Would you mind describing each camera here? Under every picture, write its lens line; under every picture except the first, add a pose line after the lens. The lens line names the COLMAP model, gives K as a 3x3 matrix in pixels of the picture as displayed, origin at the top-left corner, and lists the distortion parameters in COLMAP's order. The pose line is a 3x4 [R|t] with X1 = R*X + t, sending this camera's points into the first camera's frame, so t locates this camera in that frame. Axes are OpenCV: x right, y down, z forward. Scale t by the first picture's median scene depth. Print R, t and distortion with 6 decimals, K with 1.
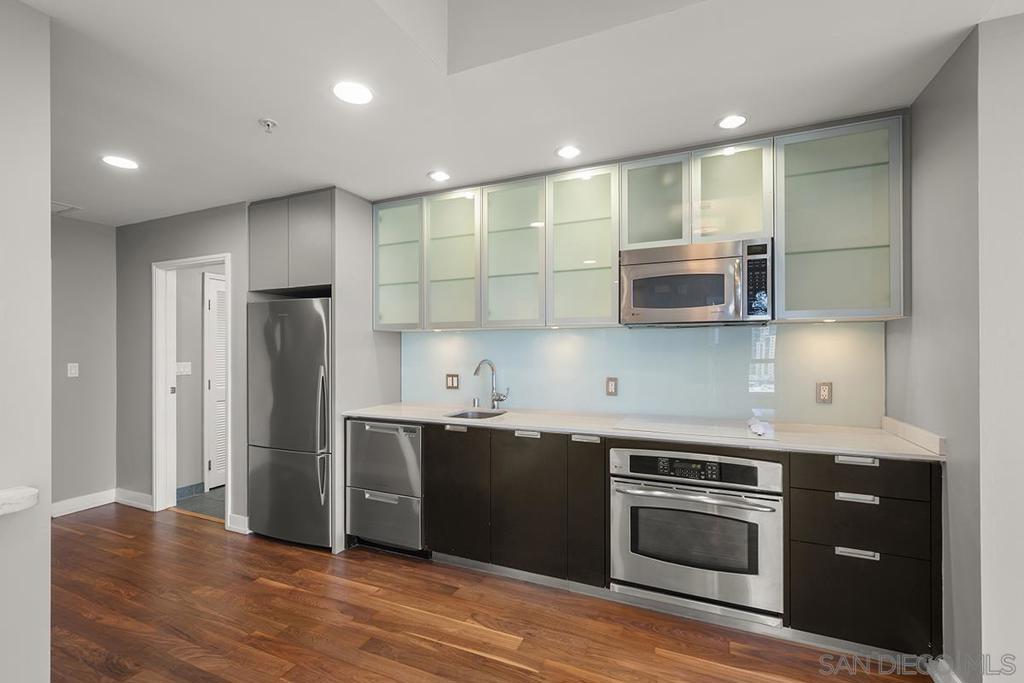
lens RADIAL K [[450.9, 0, 510.6], [0, 450.9, 346.6], [0, 0, 1]] dist [0.001142, 0.000056]
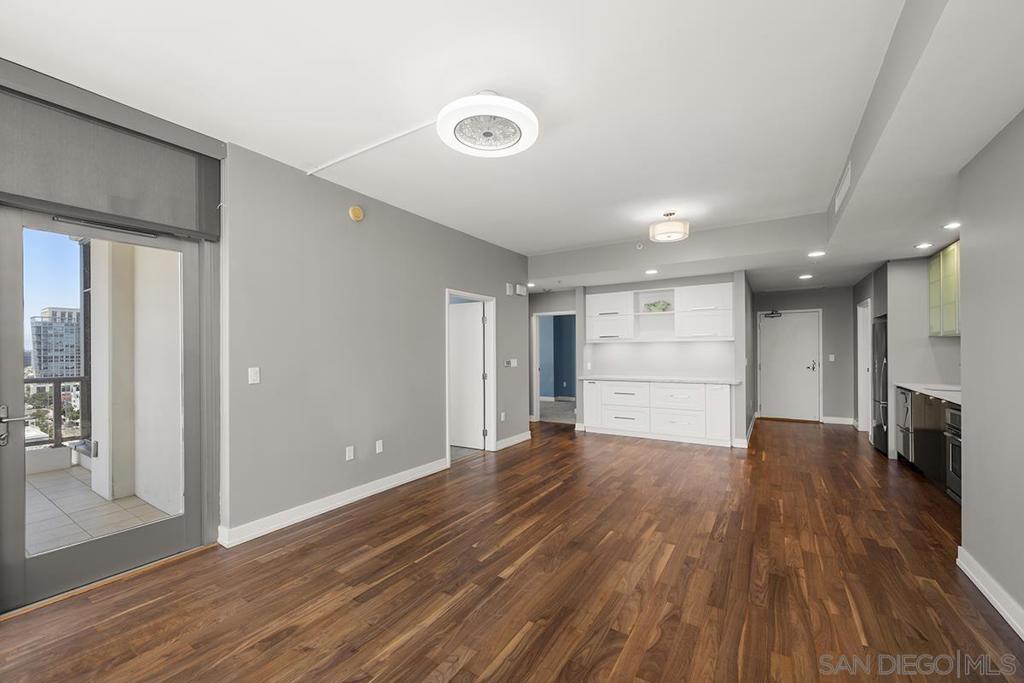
lens RADIAL K [[406.9, 0, 513.4], [0, 406.9, 349.1], [0, 0, 1]] dist [0.001223, -0.000105]
pose [[-0.148761, 0.000856, -0.988873, 1.714063], [0.012747, 0.999918, -0.001052, -0.010402], [0.988791, -0.012761, -0.148760, -0.315010]]
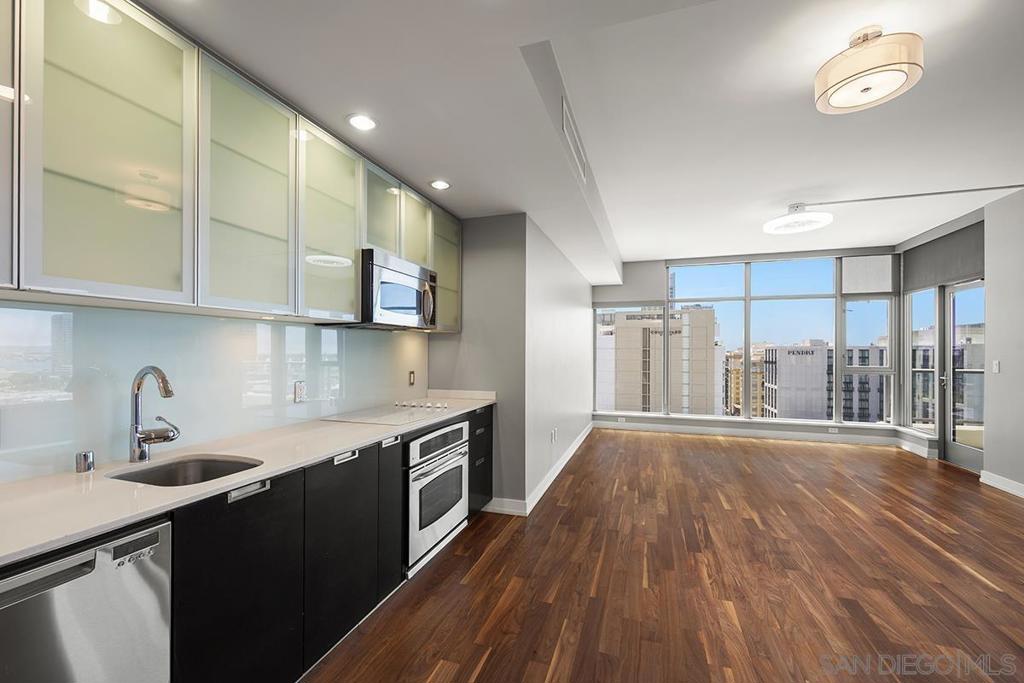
lens RADIAL K [[422.7, 0, 509.6], [0, 422.7, 349.4], [0, 0, 1]] dist [-0.000115, 0.000098]
pose [[-0.097325, 0.005328, 0.995238, -0.683462], [-0.007511, 0.999953, -0.006088, 0.010968], [-0.995224, -0.008068, -0.097281, 0.760303]]
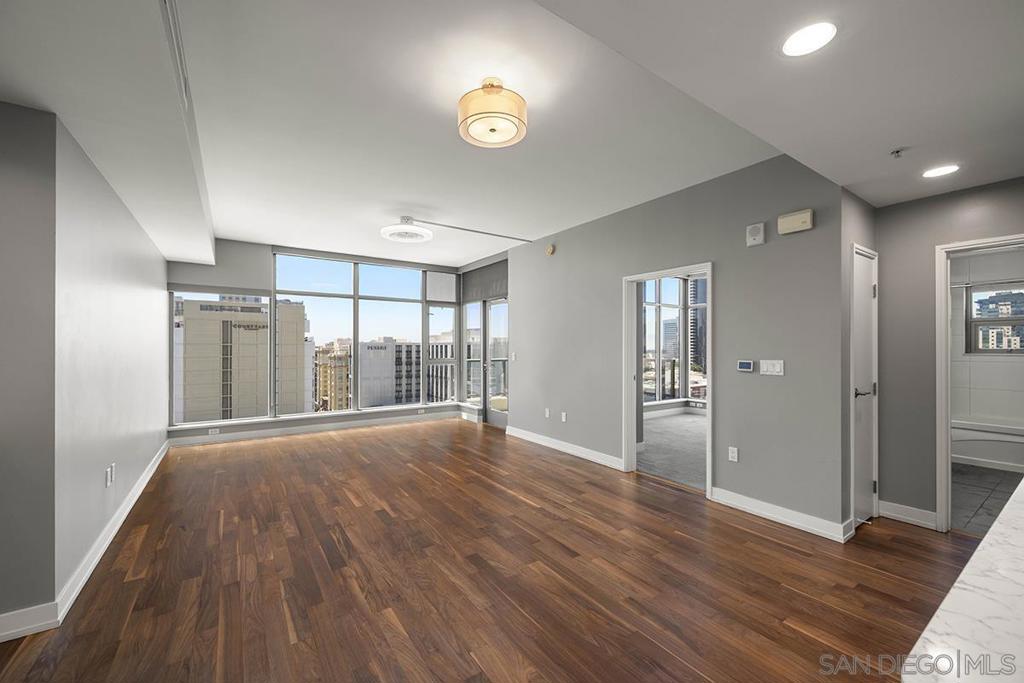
lens RADIAL K [[408.2, 0, 511.2], [0, 408.2, 345.8], [0, 0, 1]] dist [-0.000271, -0.000312]
pose [[-0.852421, 0.003963, 0.522841, -0.490148], [-0.000323, 0.999967, -0.008107, 0.010126], [-0.522856, -0.007079, -0.852392, 0.783440]]
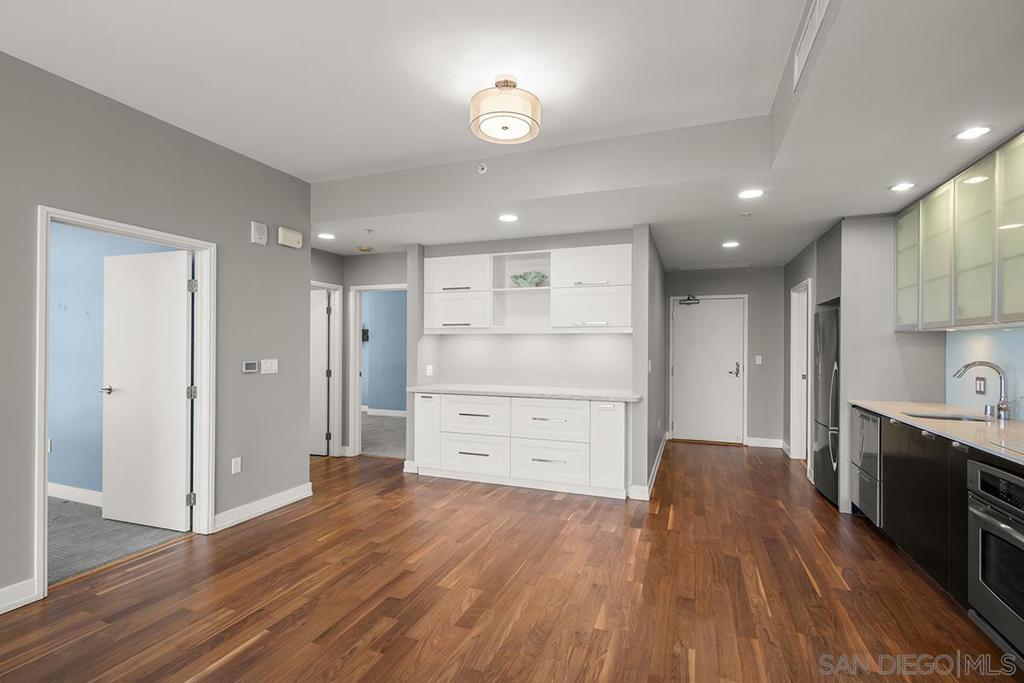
lens RADIAL K [[470.4, 0, 512.0], [0, 470.4, 341.5], [0, 0, 1]] dist [0.001183, 0.000195]
pose [[0.053286, -0.004623, -0.998569, 0.985595], [-0.000865, 0.999989, -0.004675, -0.006759], [0.998579, 0.001112, 0.053282, 0.026432]]
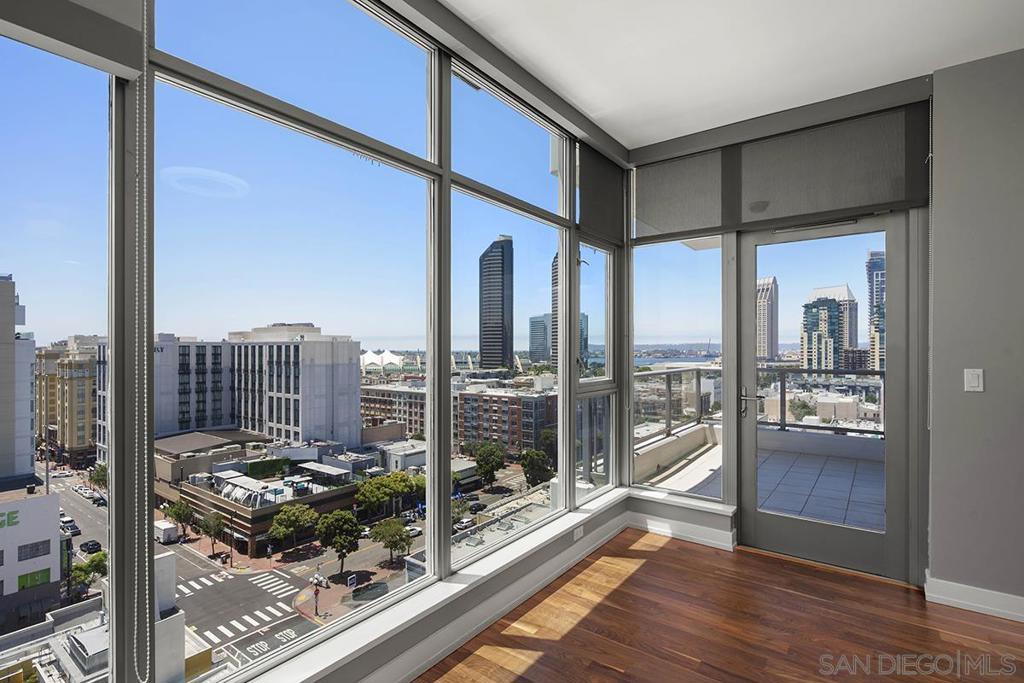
lens RADIAL K [[493.6, 0, 511.9], [0, 493.6, 348.7], [0, 0, 1]] dist [-0.001958, -0.000404]
pose [[-0.975475, 0.002890, 0.220090, 1.372138], [0.002102, 0.999991, -0.003811, -0.006908], [-0.220099, -0.003255, -0.975472, -0.065481]]
